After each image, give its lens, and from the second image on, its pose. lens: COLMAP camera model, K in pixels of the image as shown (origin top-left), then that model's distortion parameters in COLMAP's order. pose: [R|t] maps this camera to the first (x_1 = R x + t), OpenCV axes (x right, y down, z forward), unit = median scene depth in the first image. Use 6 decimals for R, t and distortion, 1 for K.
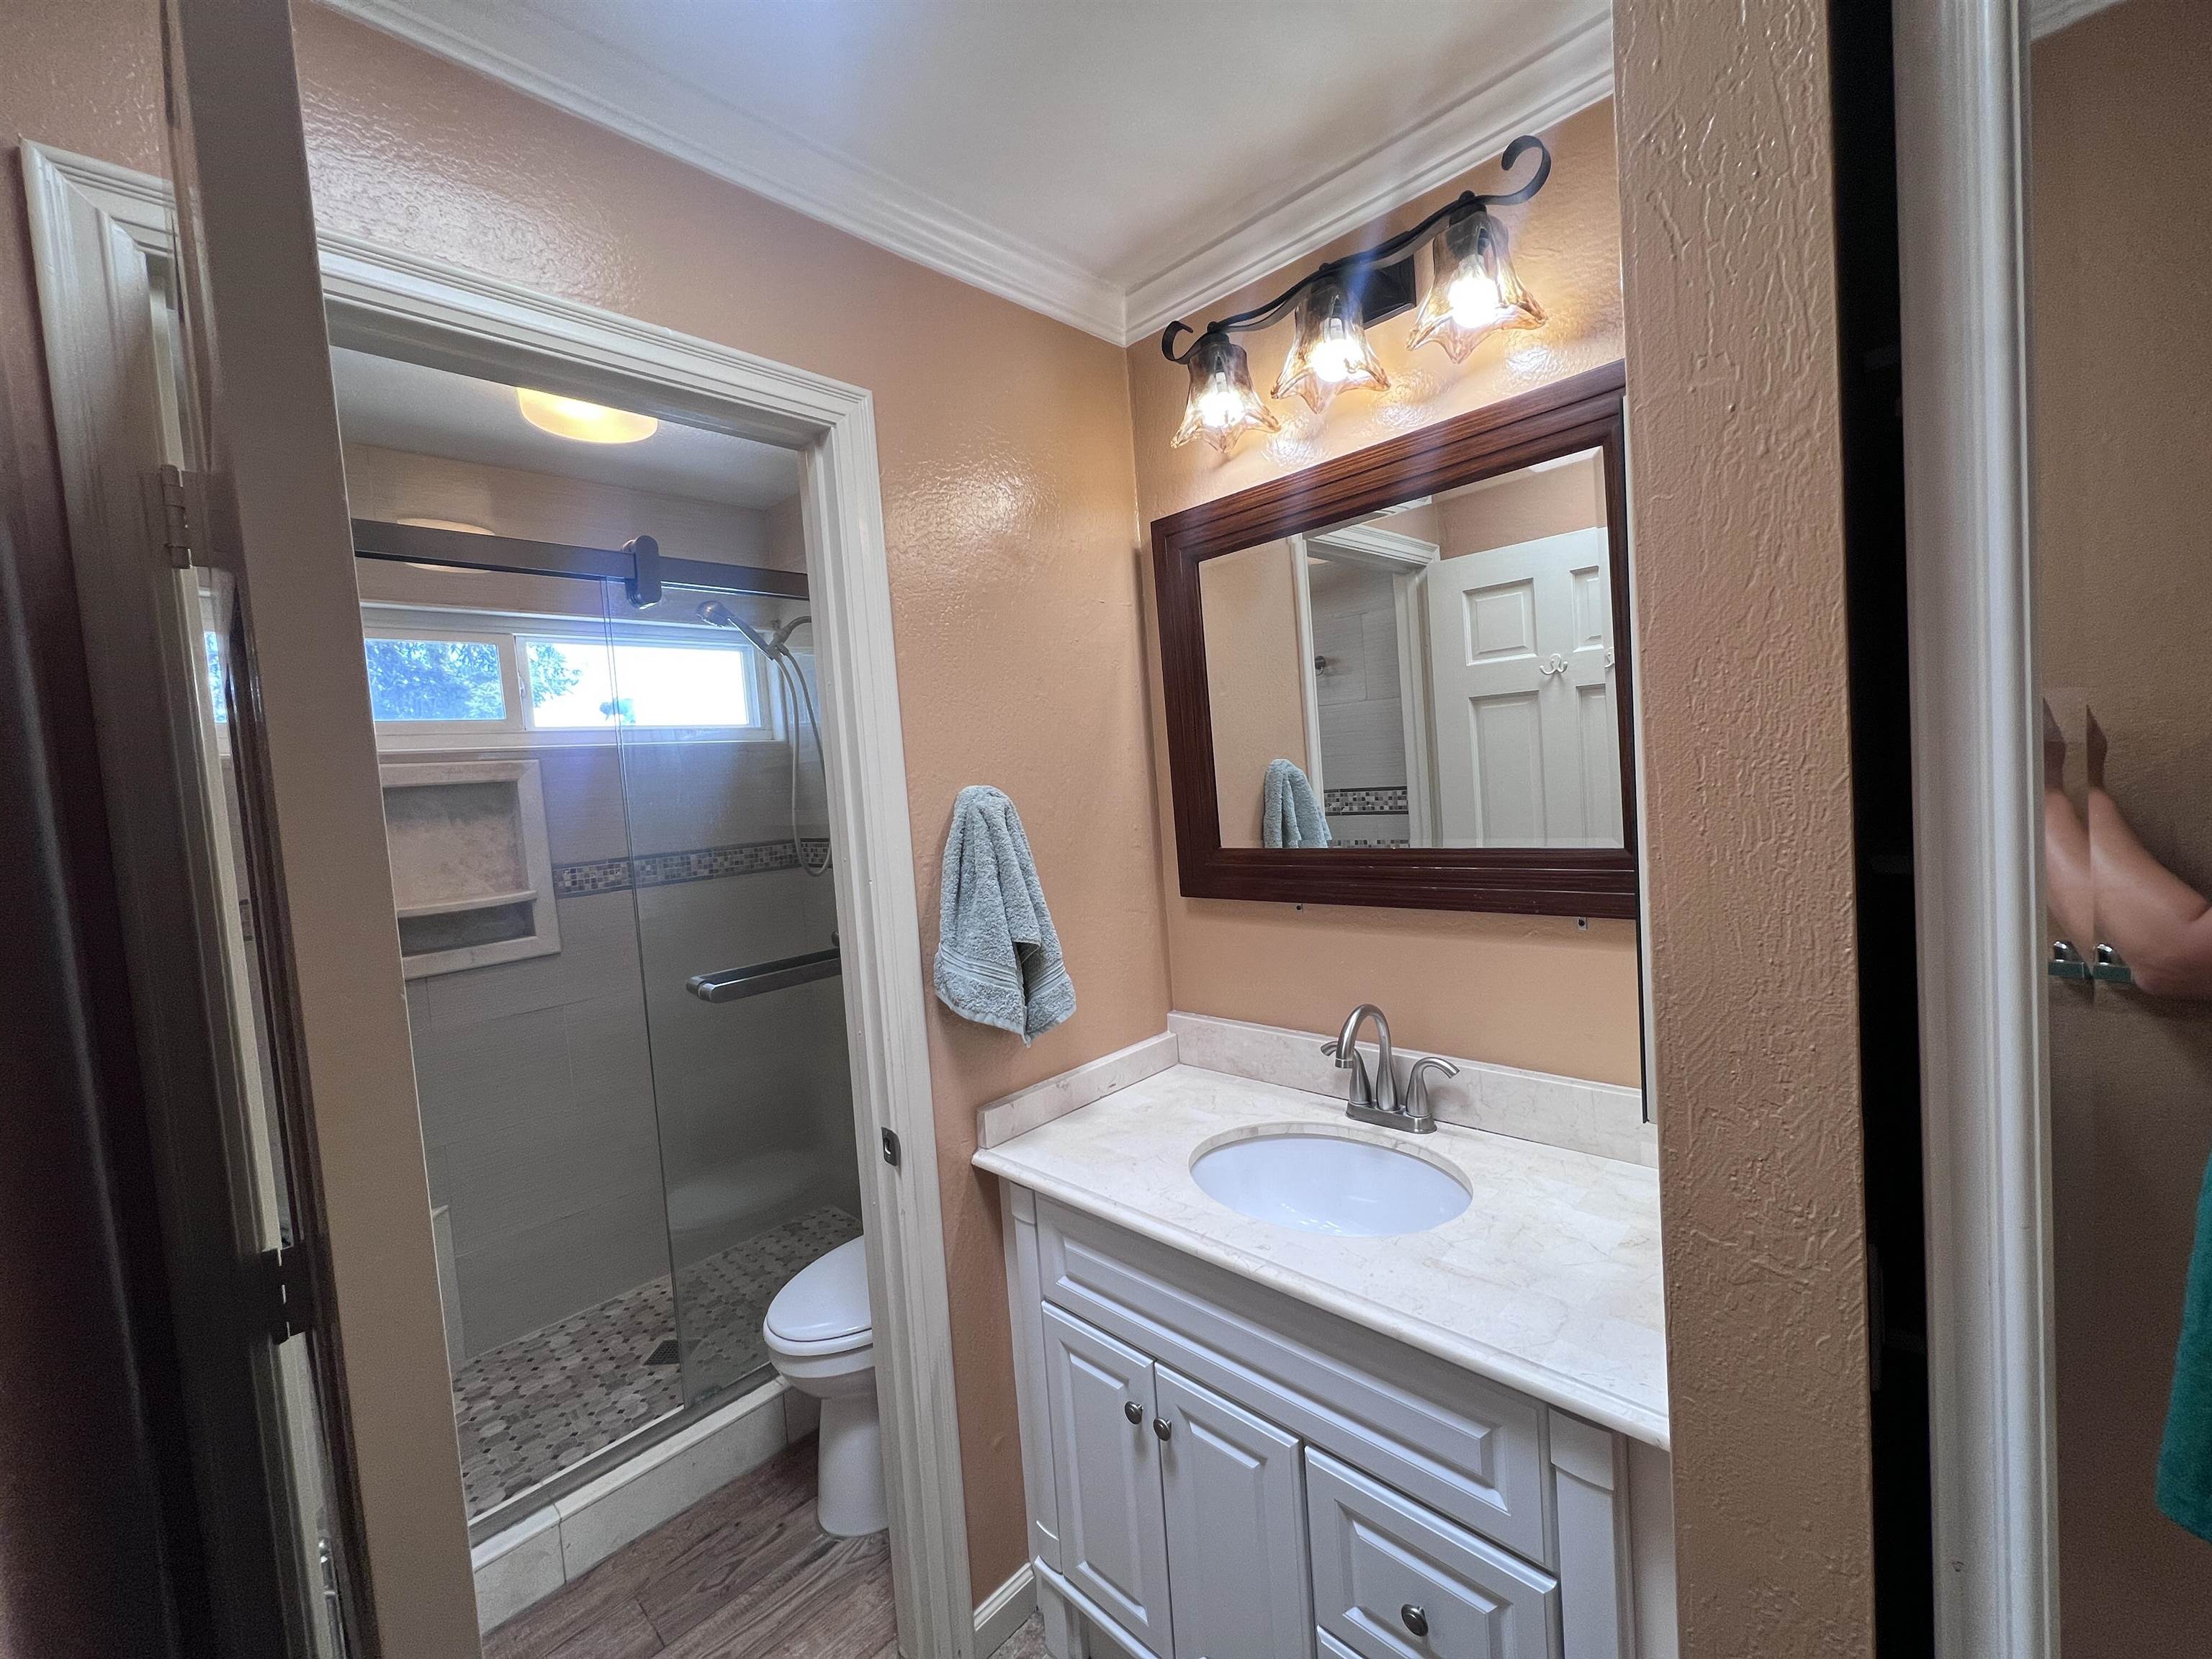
lens RADIAL K [[885.0, 0, 1101.5], [0, 885.0, 825.4], [0, 0, 1]] dist [-0.002085, 0.001179]
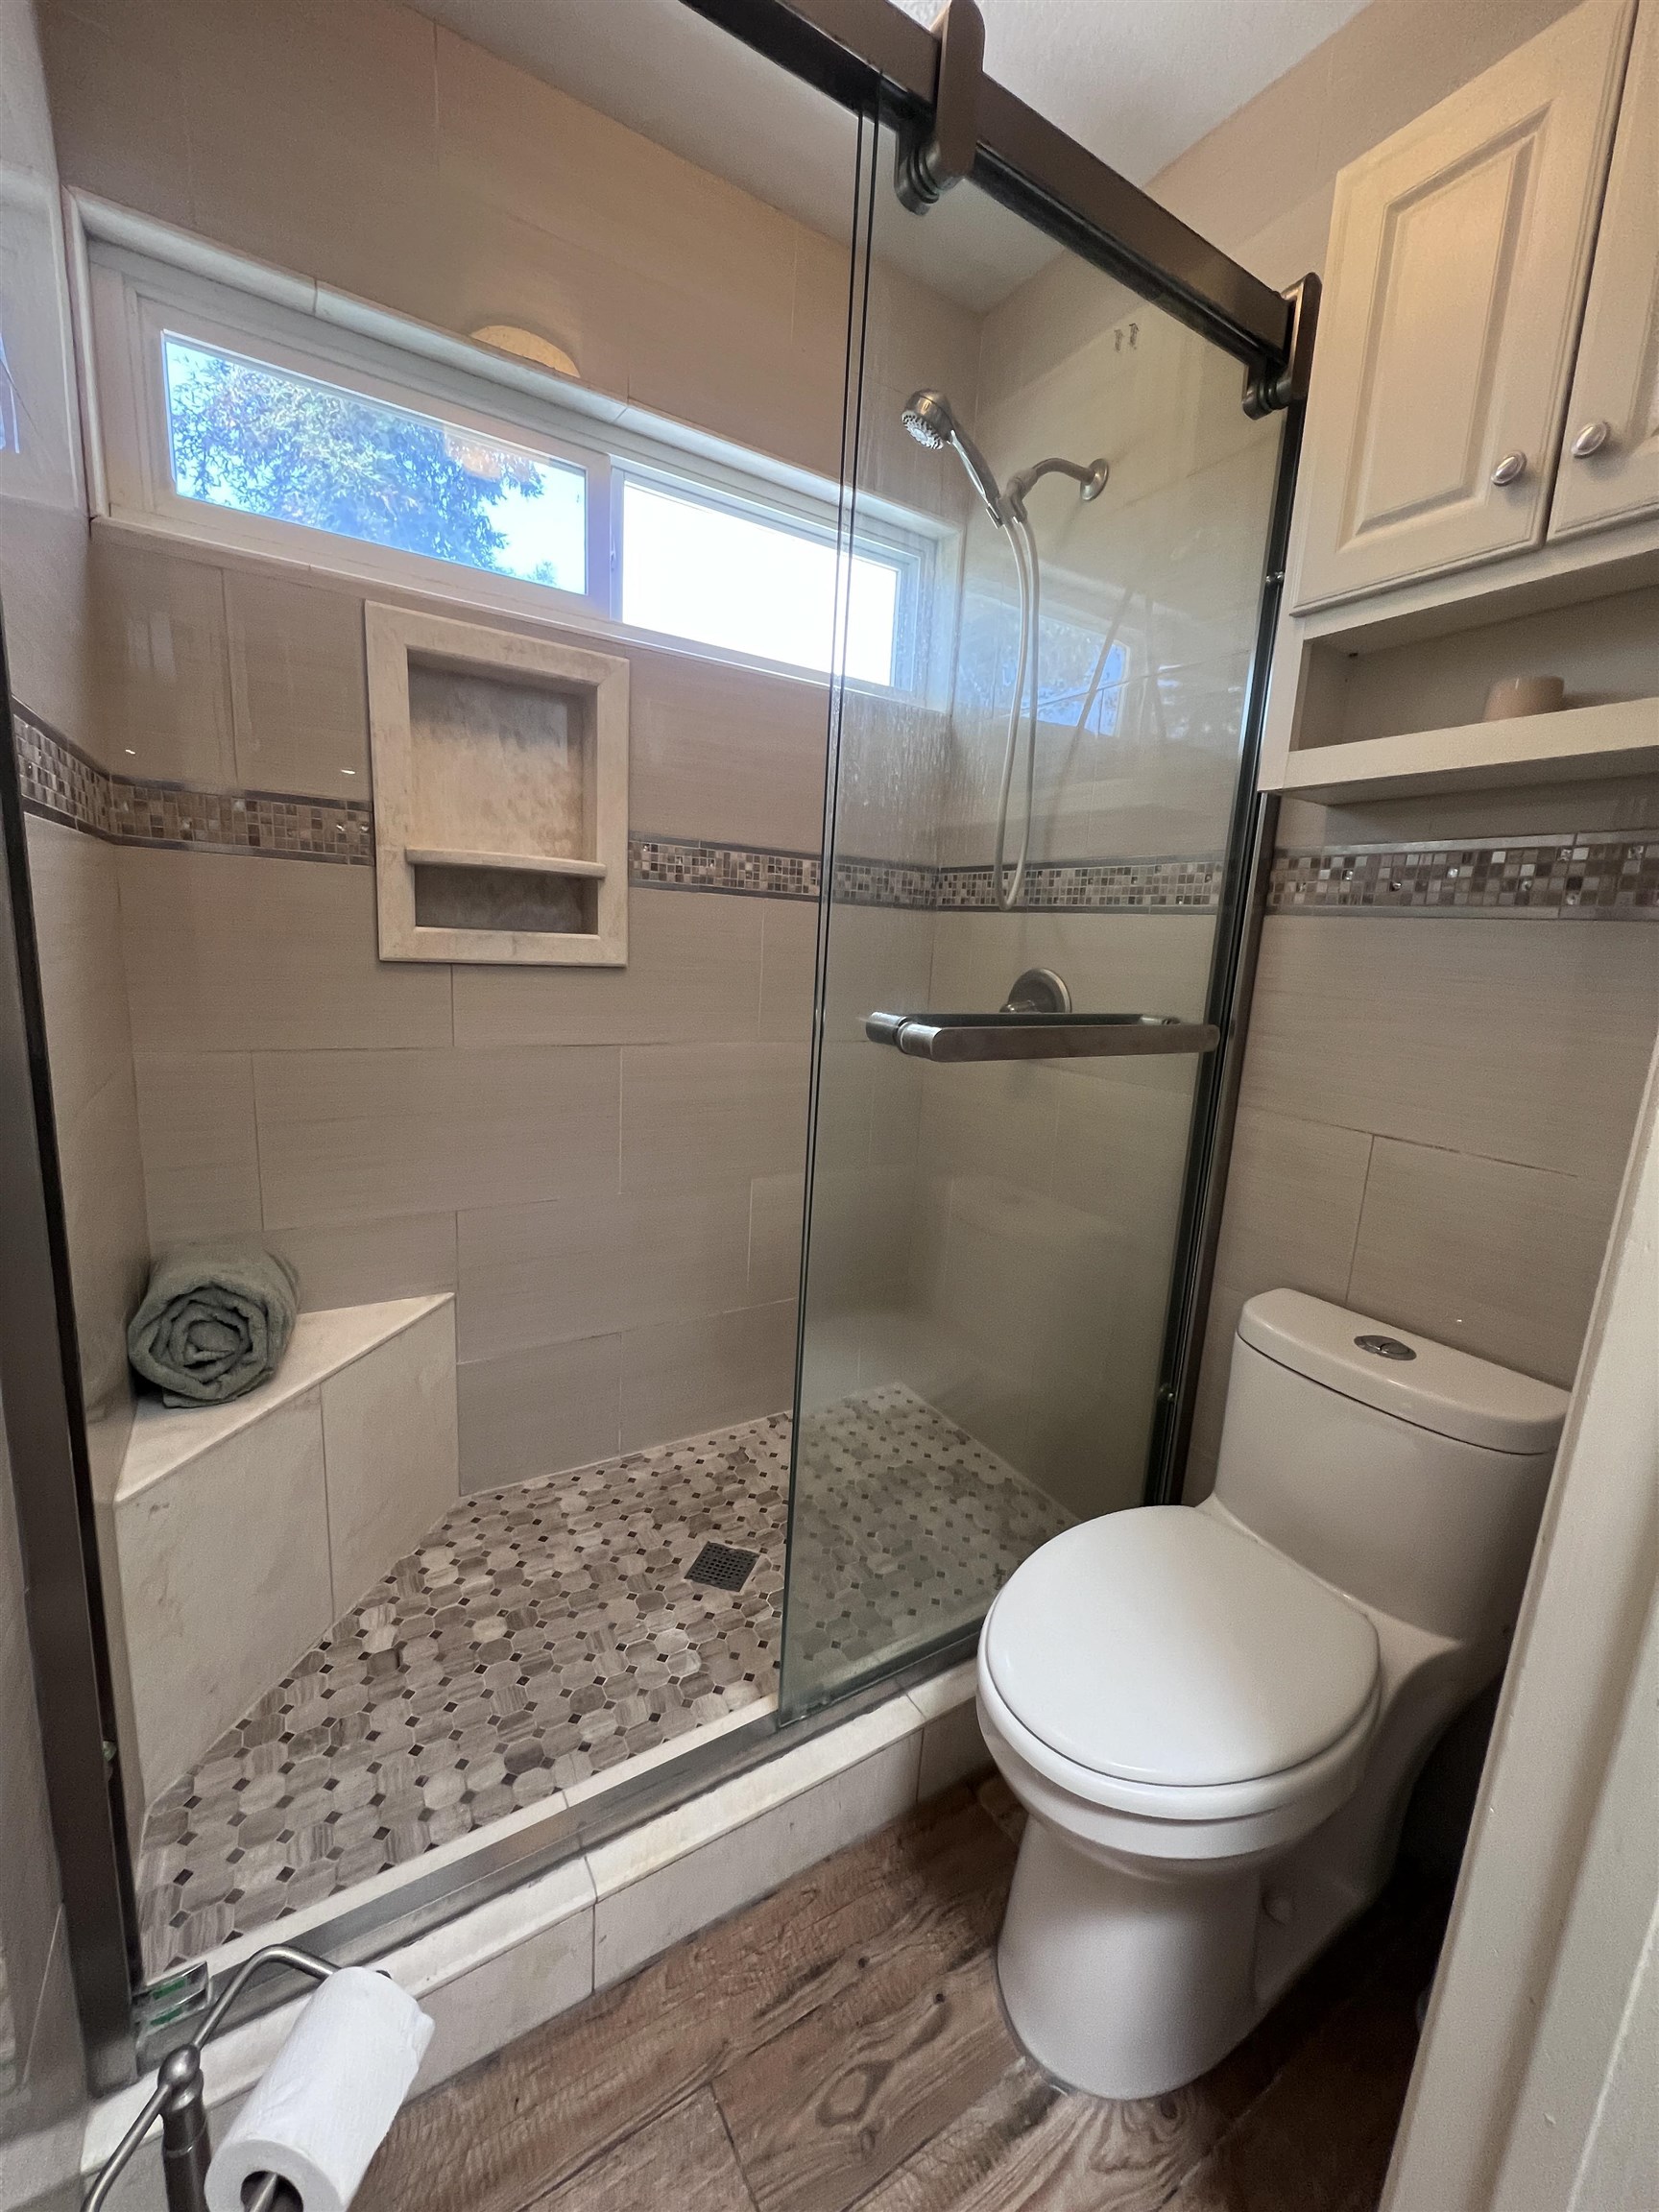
lens RADIAL K [[885.0, 0, 838.6], [0, 885.0, 1100.9], [0, 0, 1]] dist [-0.002085, 0.001179]
pose [[0.962598, 0.170838, -0.210284, -0.320549], [-0.141763, 0.979011, 0.146429, 0.132031], [0.230886, -0.111142, 0.966612, 0.404834]]
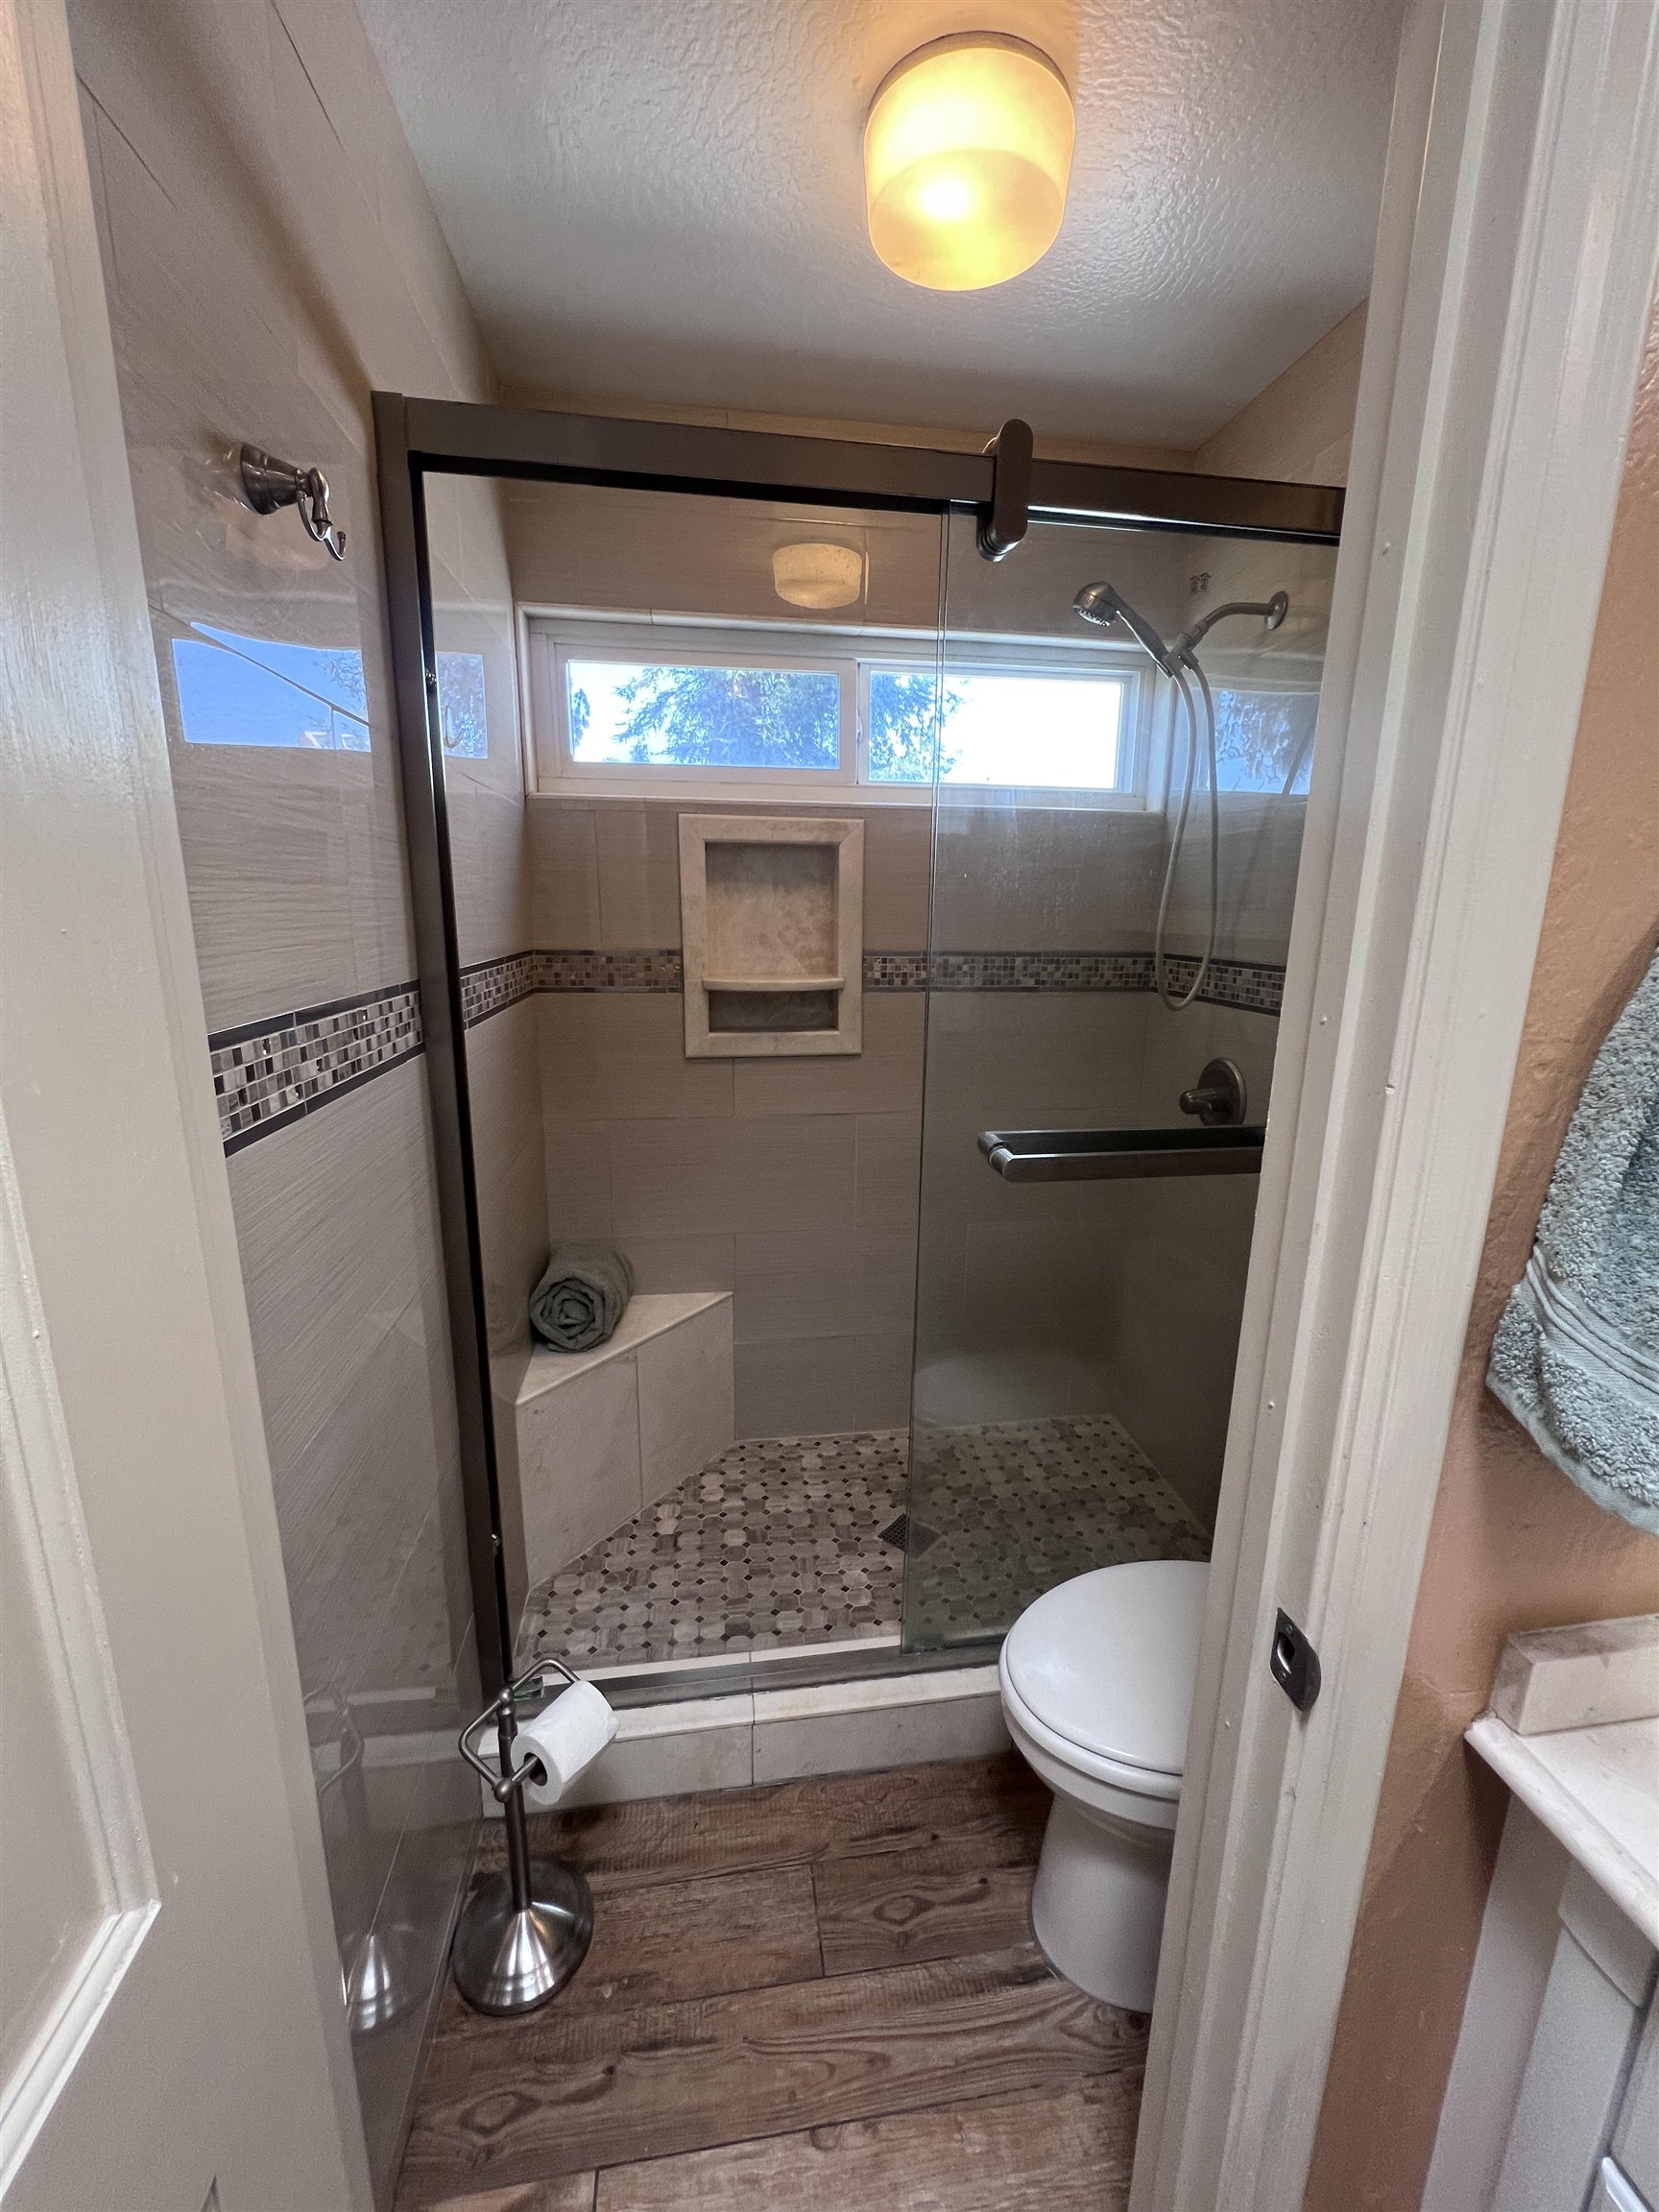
lens RADIAL K [[885.0, 0, 838.9], [0, 885.0, 1101.8], [0, 0, 1]] dist [-0.002085, 0.001179]
pose [[0.793426, 0.212551, -0.570348, -0.138655], [-0.105240, 0.970839, 0.215400, 0.006220], [0.599499, -0.110881, 0.792658, 0.325503]]
